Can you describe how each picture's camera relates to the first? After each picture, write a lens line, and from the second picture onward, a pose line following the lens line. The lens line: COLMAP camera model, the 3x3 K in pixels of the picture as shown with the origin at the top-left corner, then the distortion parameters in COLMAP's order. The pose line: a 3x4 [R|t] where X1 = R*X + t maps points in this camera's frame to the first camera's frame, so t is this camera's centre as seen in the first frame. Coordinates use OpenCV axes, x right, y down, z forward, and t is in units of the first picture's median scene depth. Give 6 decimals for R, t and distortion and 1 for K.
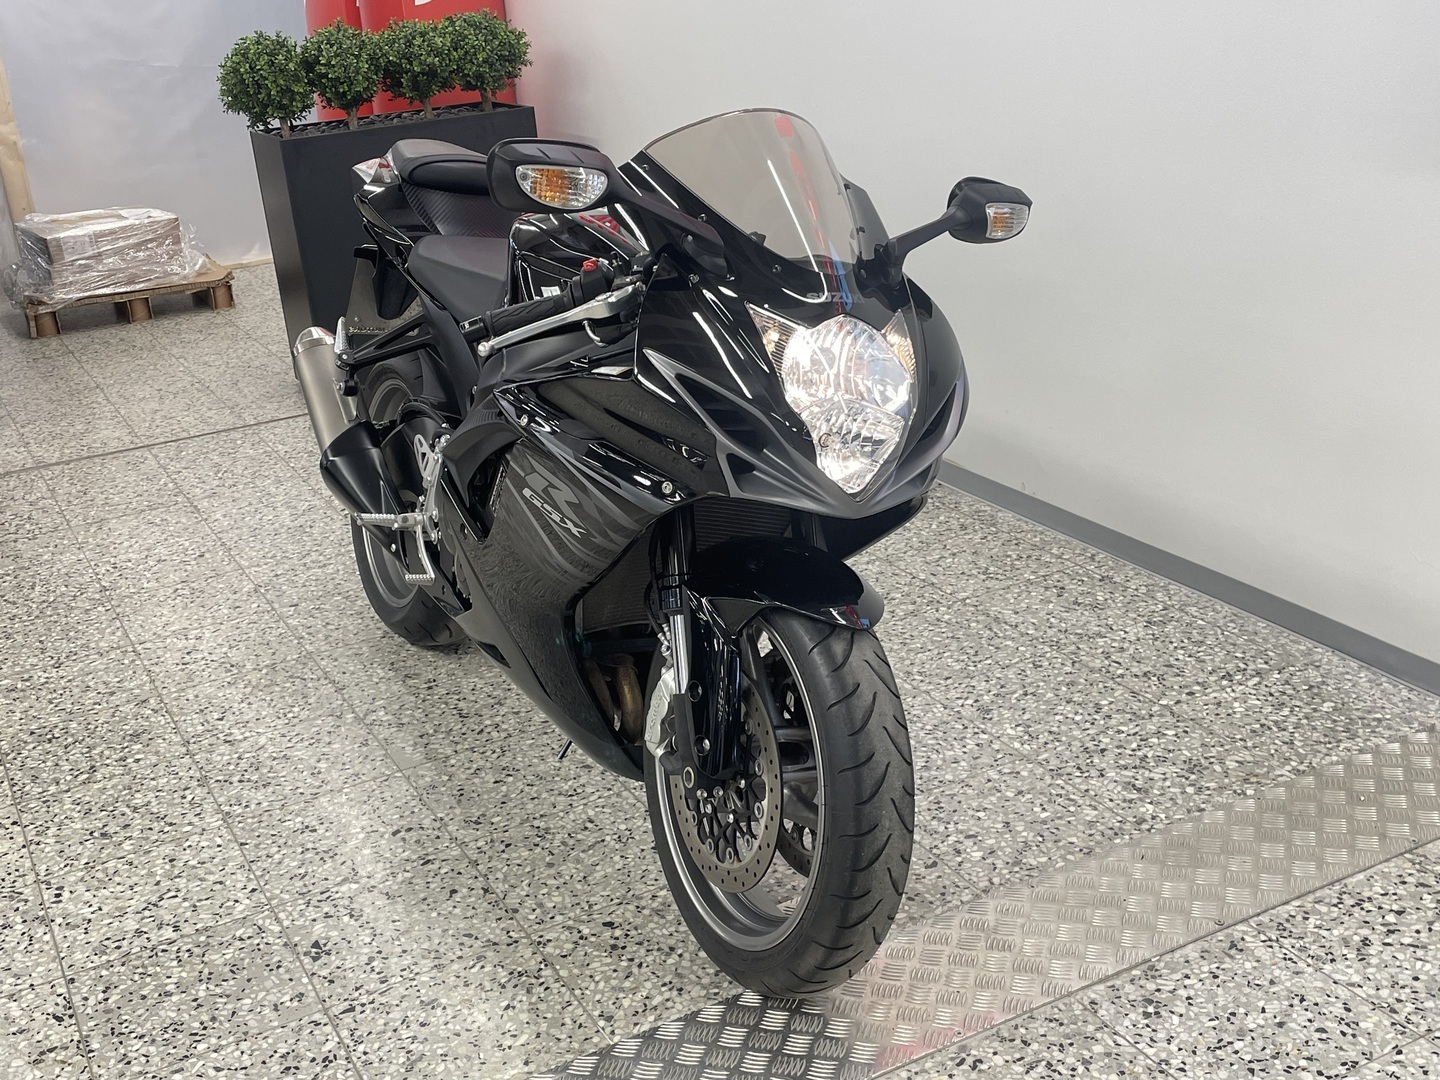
lens RADIAL K [[1675.5, 0, 705.4], [0, 1675.5, 544.2], [0, 0, 1]] dist [0.056165, 0.000000]
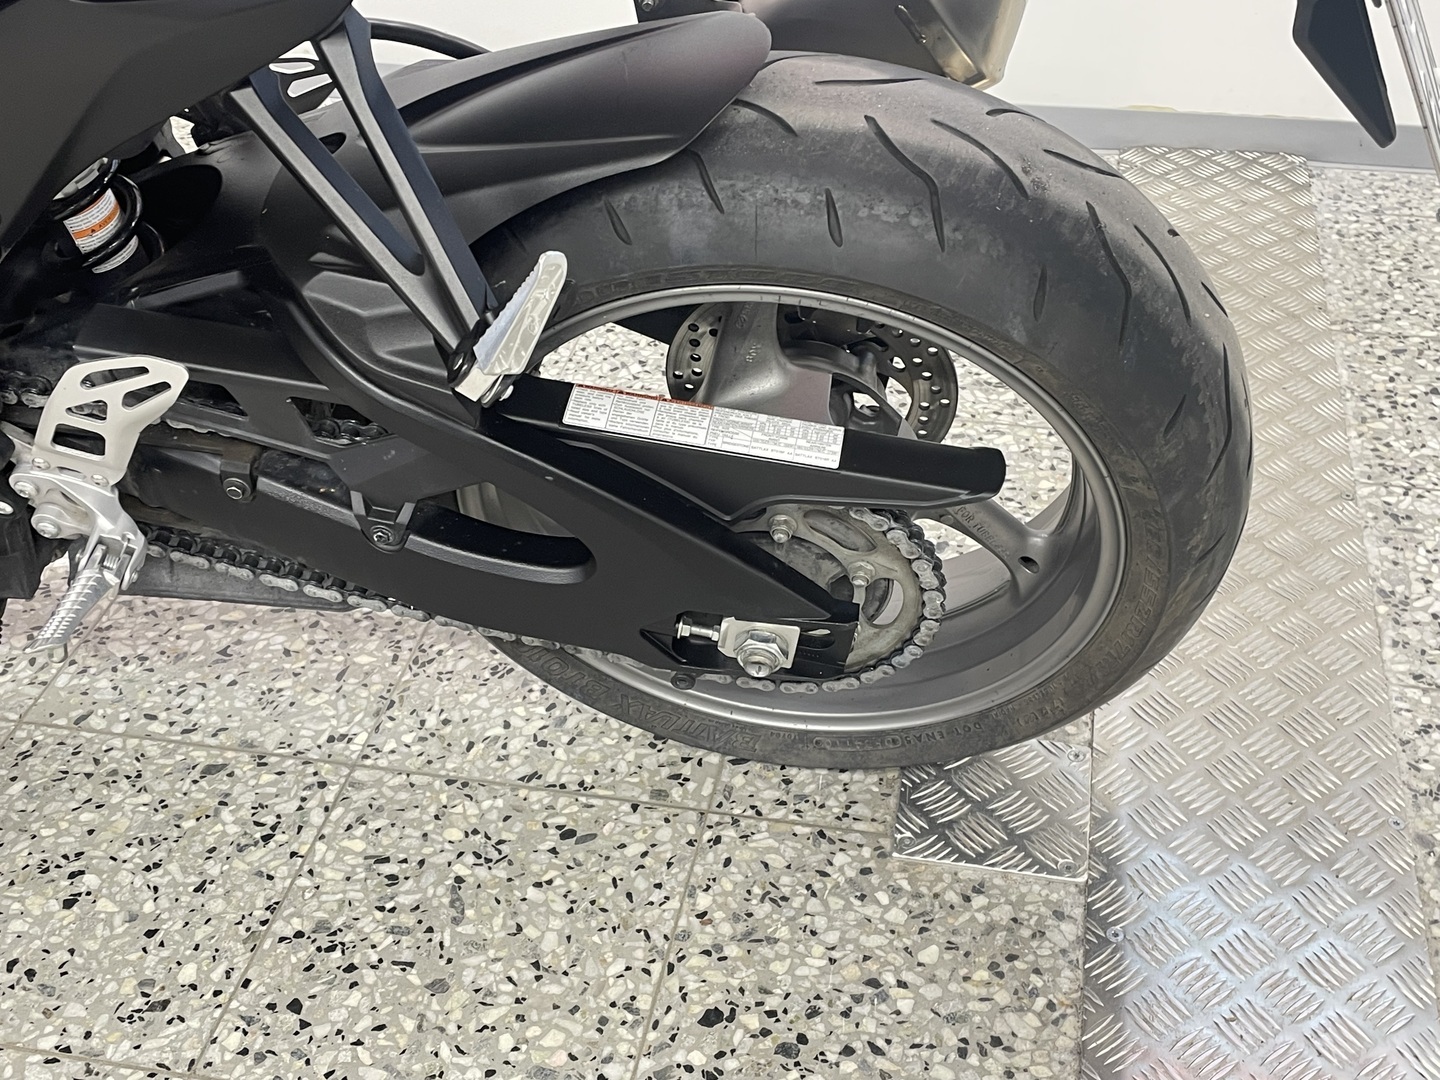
lens RADIAL K [[1669.0, 0, 733.6], [0, 1669.0, 546.3], [0, 0, 1]] dist [0.060377, 0.000000]
pose [[0.627427, -0.420572, 0.655328, -0.277719], [0.251492, 0.905940, 0.340623, -0.053111], [-0.736945, -0.048906, 0.674182, 0.599340]]
